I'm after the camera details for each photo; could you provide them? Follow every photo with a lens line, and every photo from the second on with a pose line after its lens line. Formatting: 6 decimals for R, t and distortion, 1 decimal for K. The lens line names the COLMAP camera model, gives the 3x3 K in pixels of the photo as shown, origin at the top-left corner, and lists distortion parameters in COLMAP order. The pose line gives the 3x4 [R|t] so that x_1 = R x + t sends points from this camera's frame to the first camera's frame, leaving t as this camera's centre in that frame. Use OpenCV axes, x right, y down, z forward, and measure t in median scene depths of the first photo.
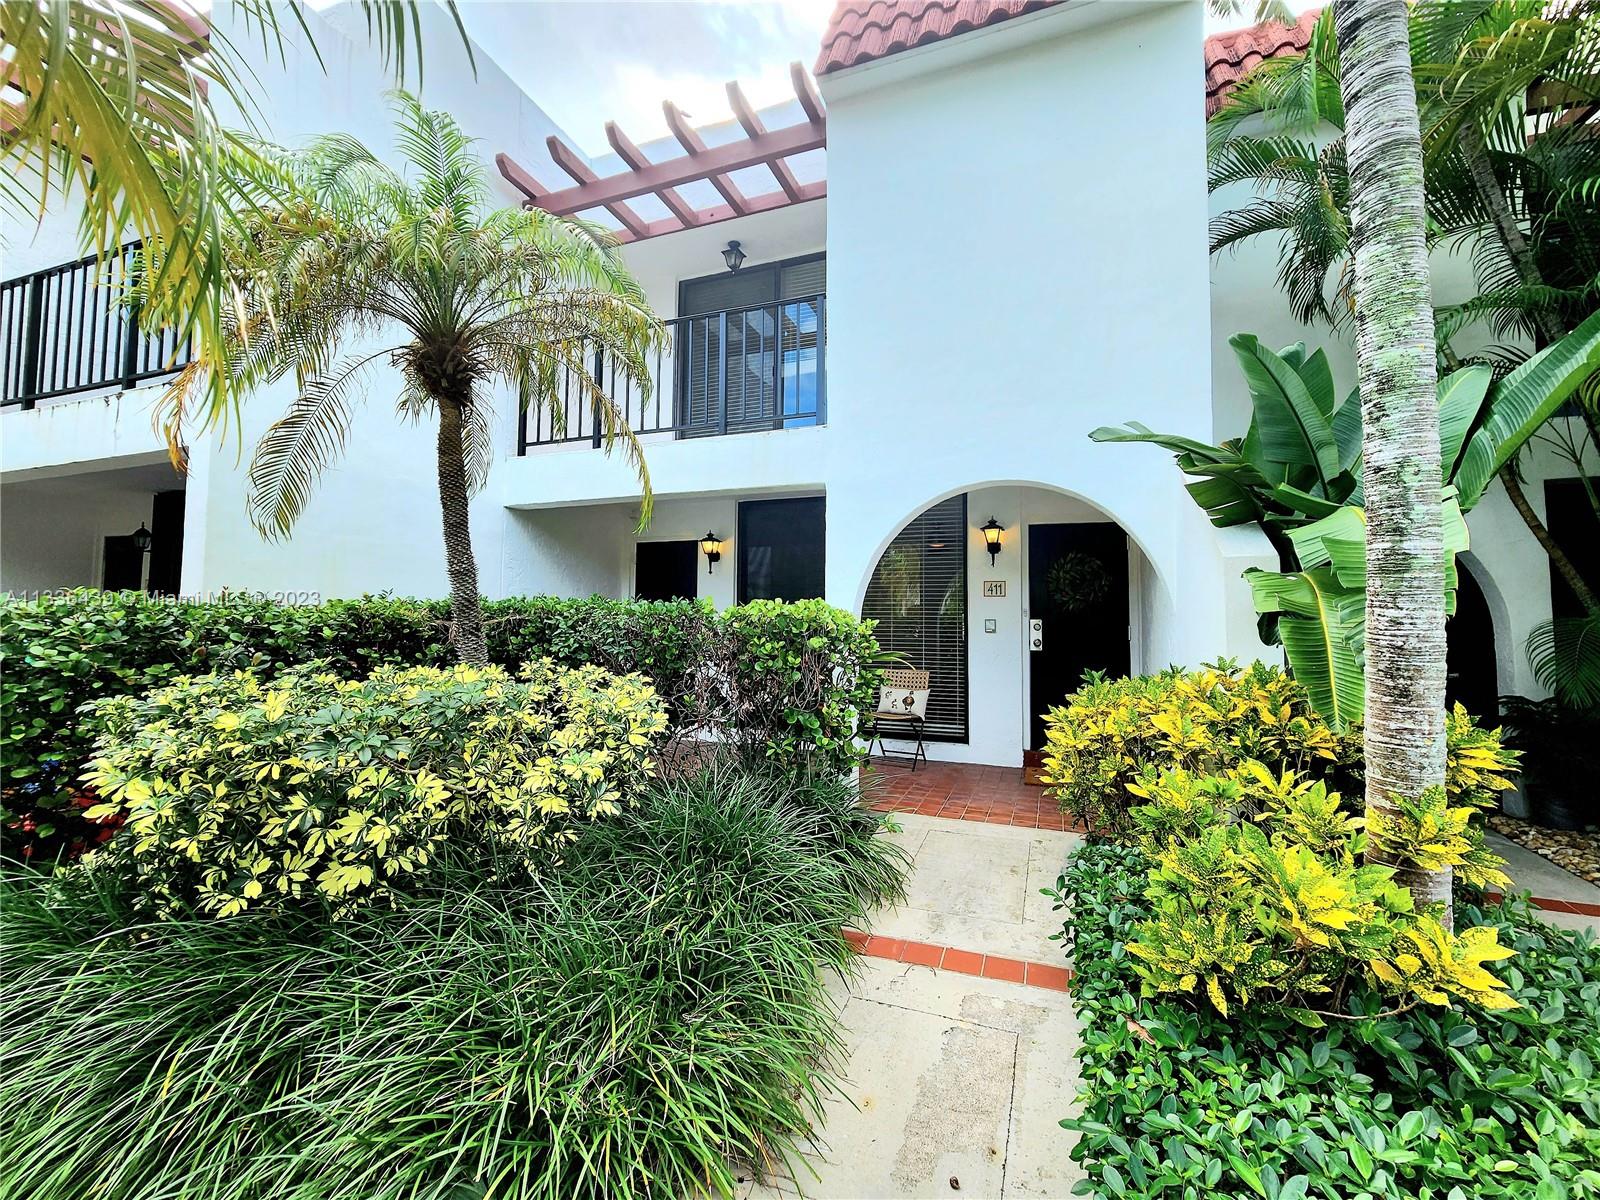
lens RADIAL K [[655.0, 0, 808.9], [0, 655.0, 594.6], [0, 0, 1]] dist [-0.000071, -0.000548]
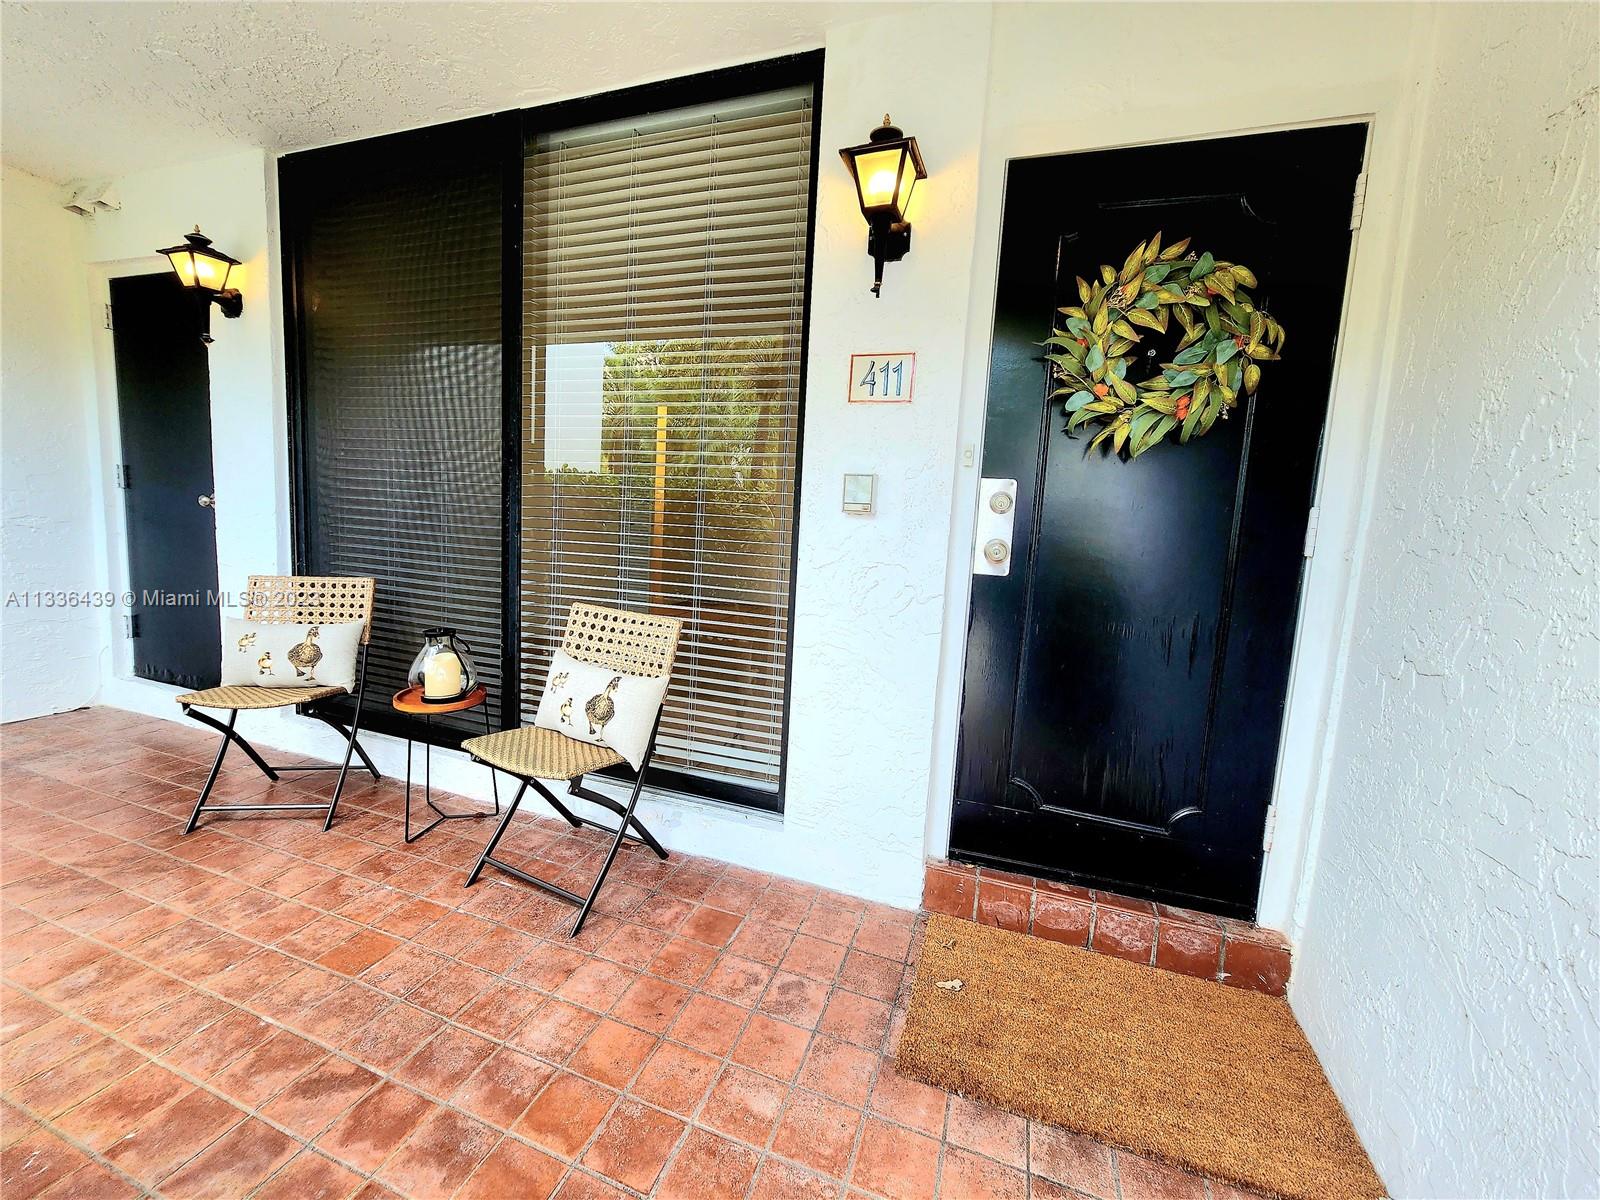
lens RADIAL K [[655.0, 0, 789.2], [0, 655.0, 596.8], [0, 0, 1]] dist [-0.000071, -0.000548]
pose [[0.998736, 0.038987, 0.031731, 0.235174], [-0.043828, 0.984492, 0.169868, 0.044966], [-0.024617, -0.171044, 0.984956, 0.675030]]
